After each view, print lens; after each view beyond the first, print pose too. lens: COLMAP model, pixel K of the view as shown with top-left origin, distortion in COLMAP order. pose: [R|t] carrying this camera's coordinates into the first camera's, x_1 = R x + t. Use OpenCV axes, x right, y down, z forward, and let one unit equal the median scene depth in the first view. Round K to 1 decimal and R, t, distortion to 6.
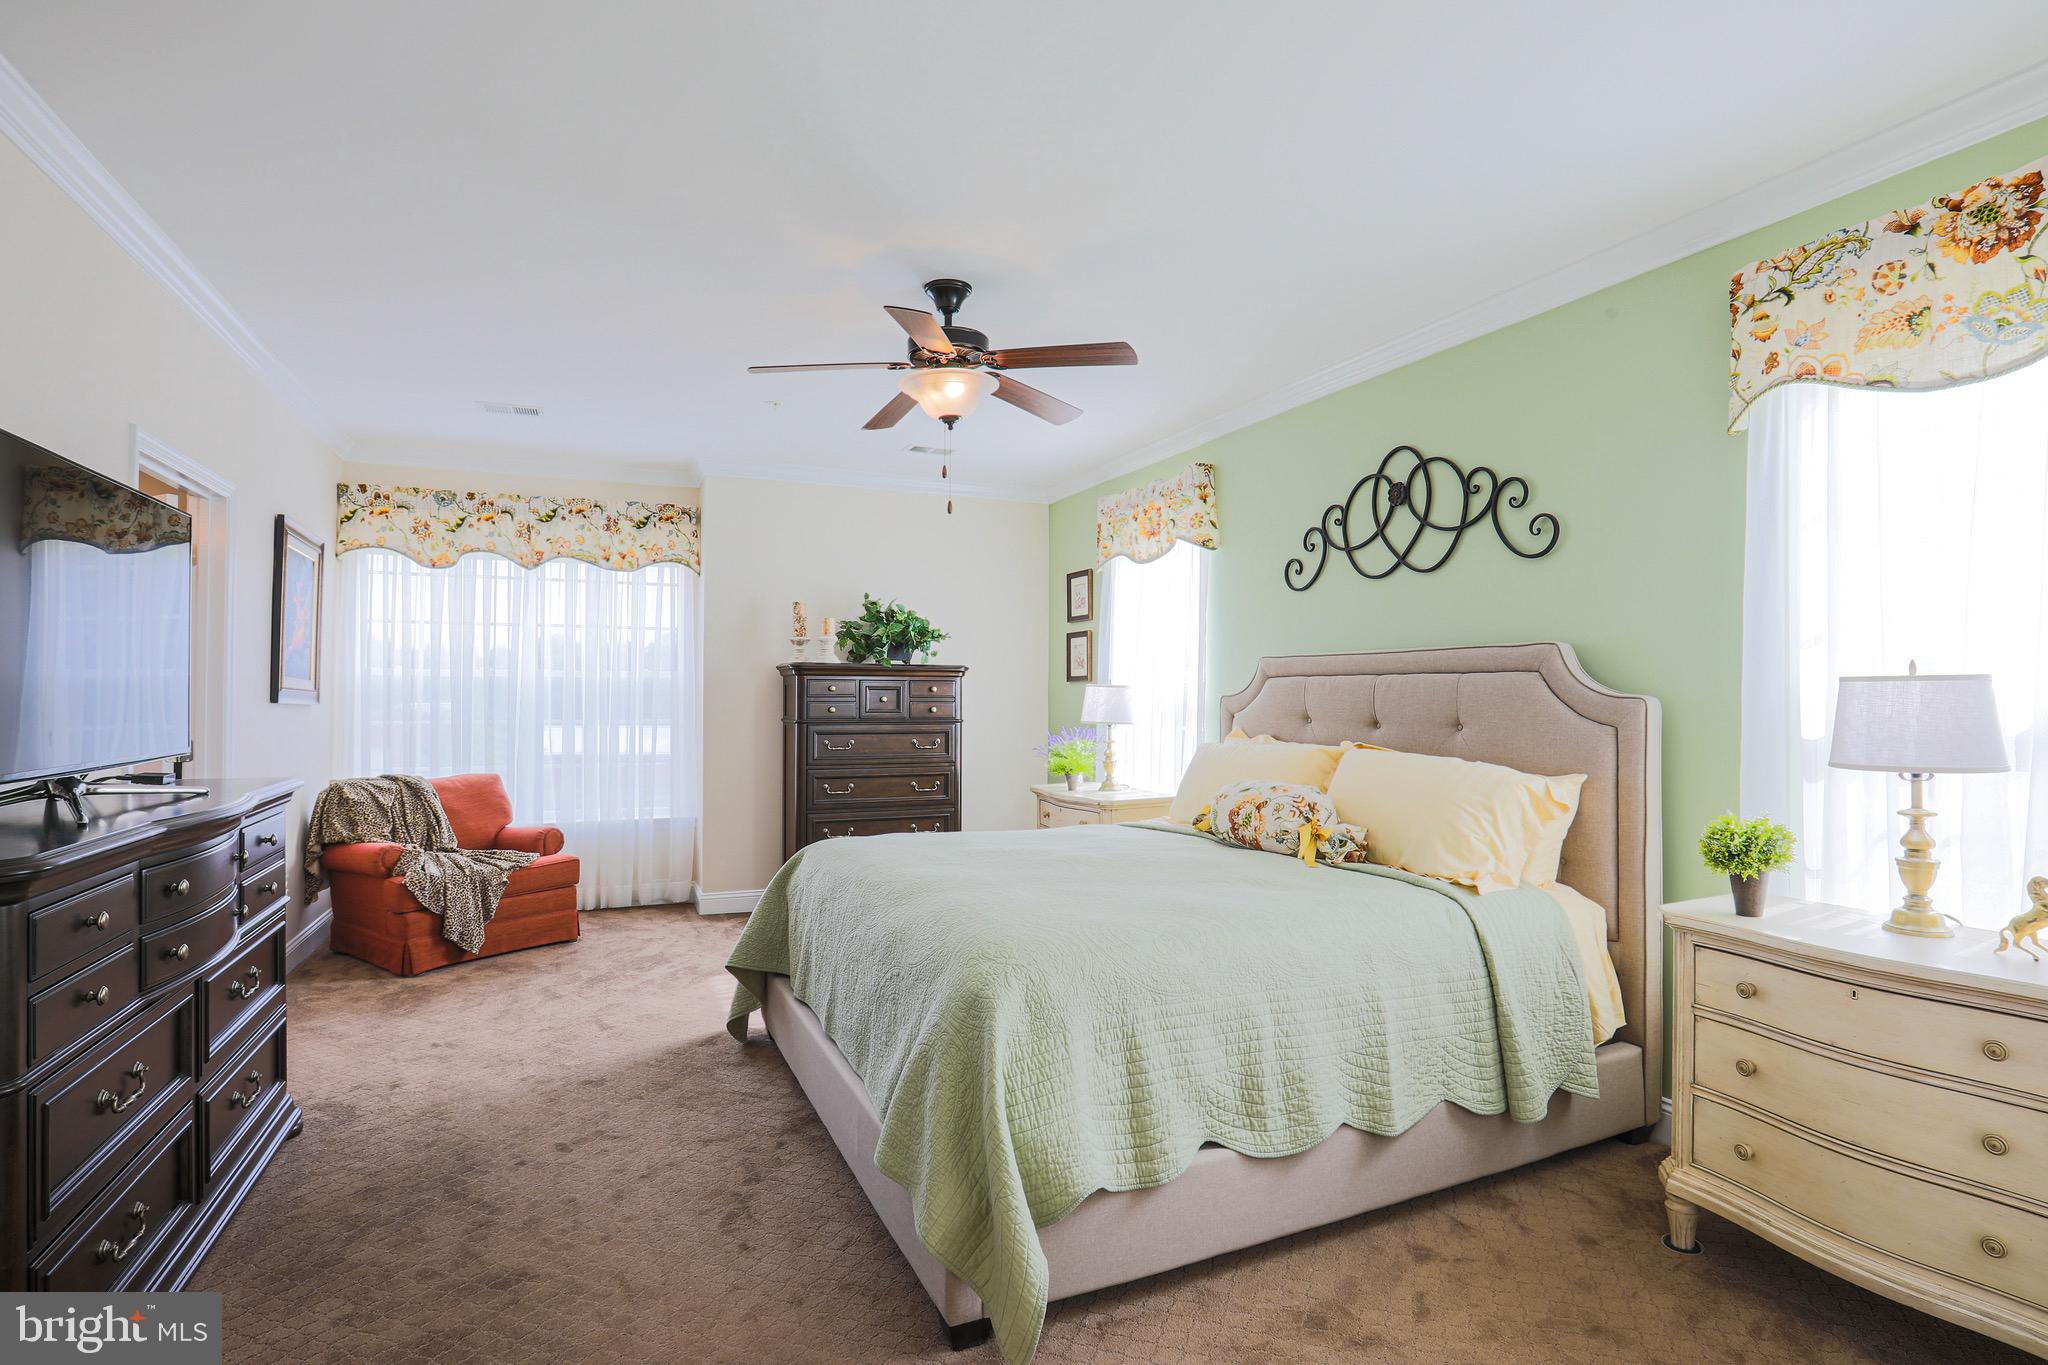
lens RADIAL K [[1031.8, 0, 1020.1], [0, 1031.8, 676.9], [0, 0, 1]] dist [-0.040840, 0.009795]
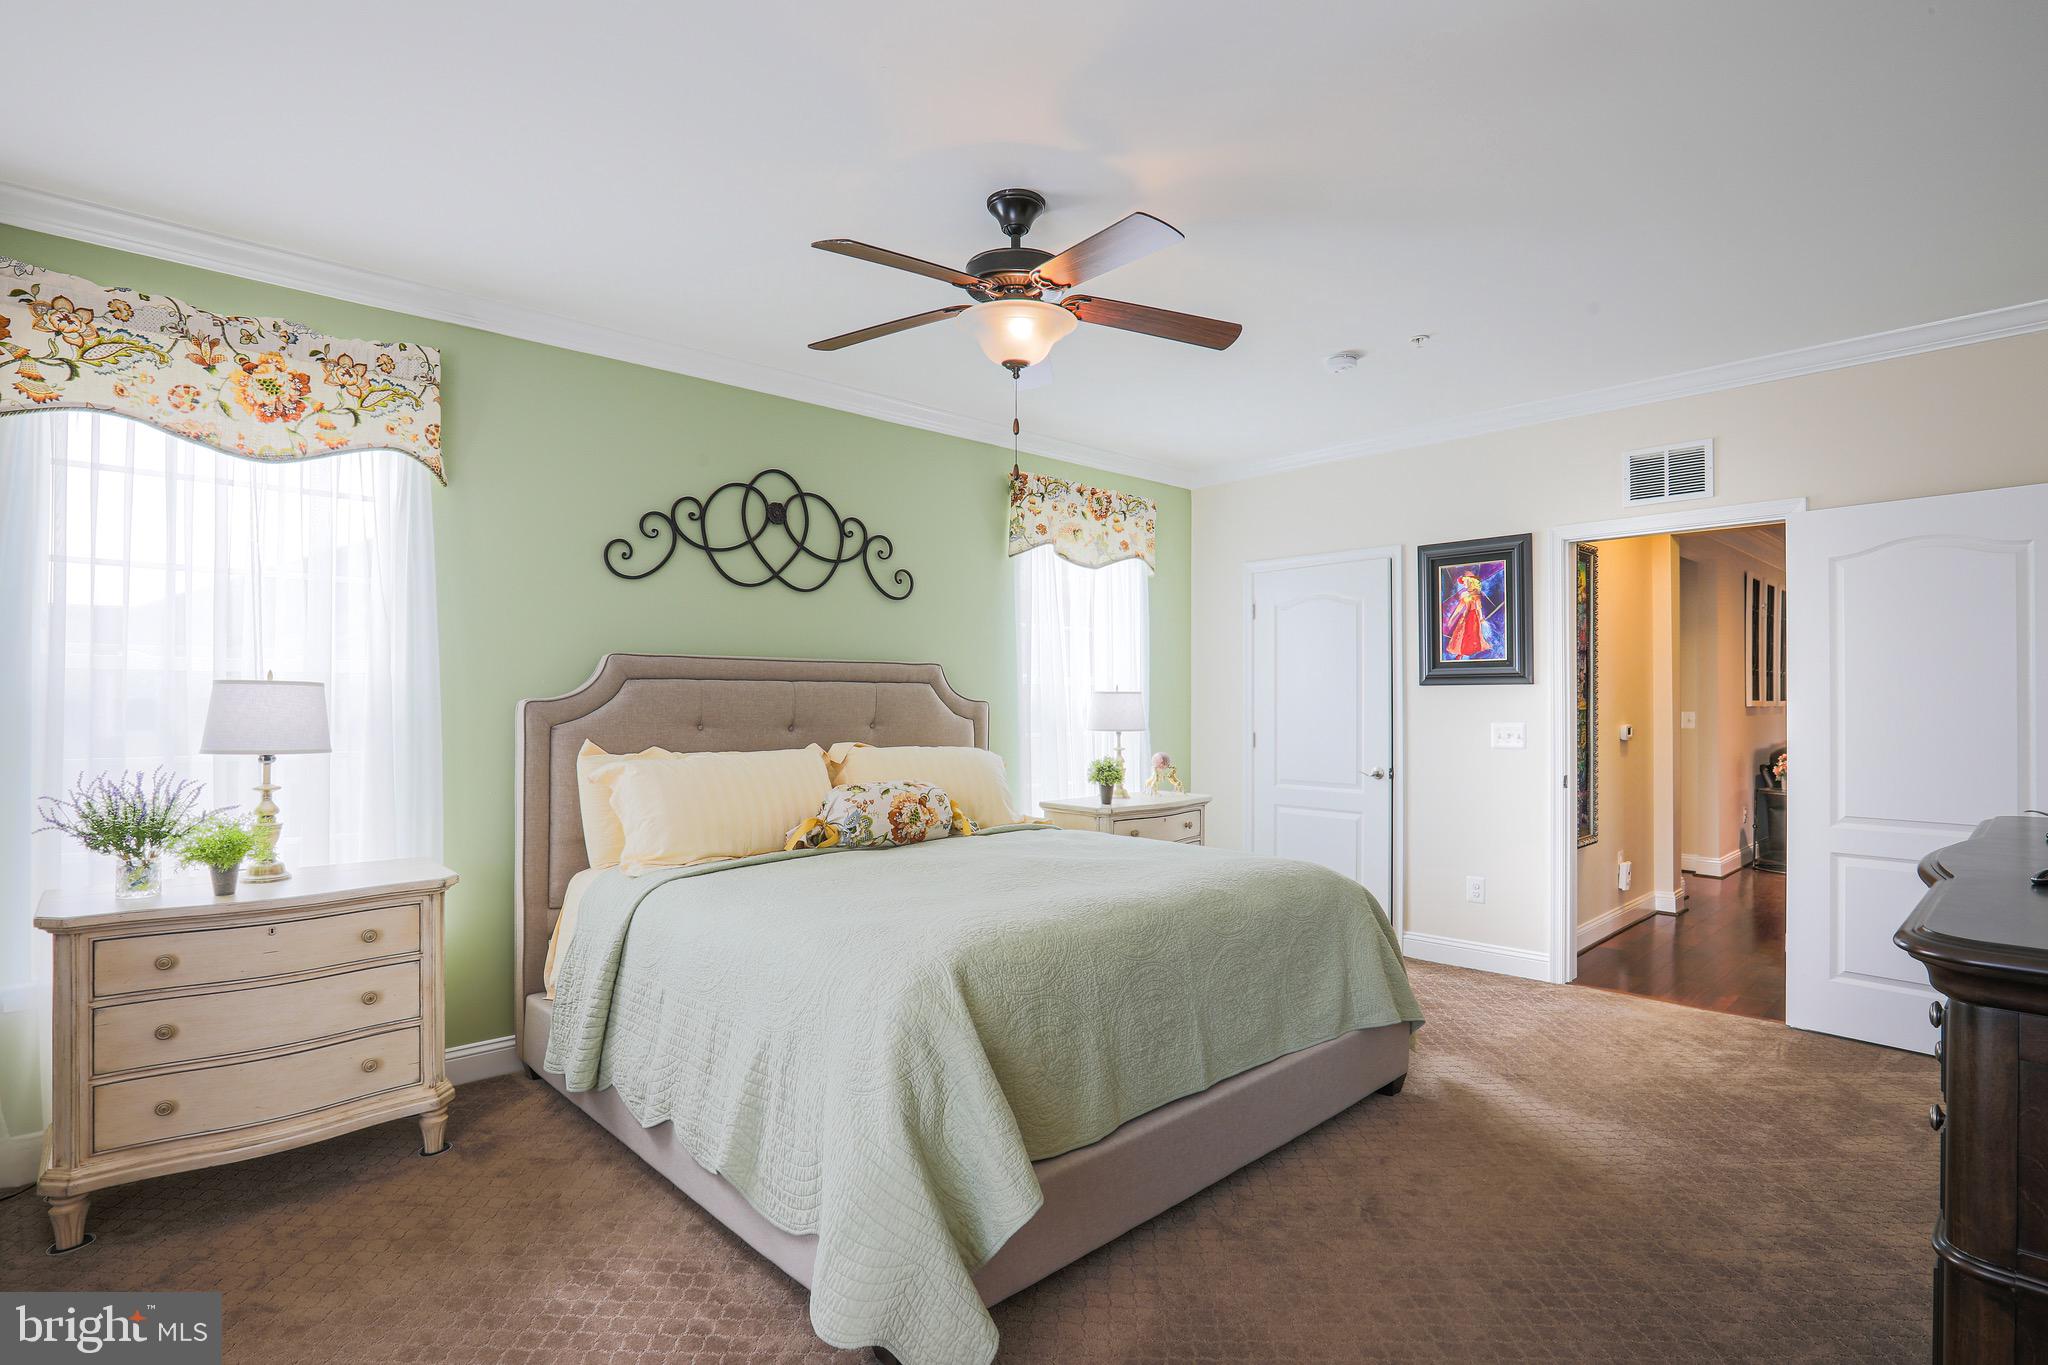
lens RADIAL K [[1031.8, 0, 1046.6], [0, 1031.8, 689.2], [0, 0, 1]] dist [-0.040840, 0.009795]
pose [[-0.361260, 0.006047, 0.932446, -0.749936], [-0.014466, 0.999822, -0.012089, 0.015408], [-0.932353, -0.017856, -0.361108, 1.137236]]
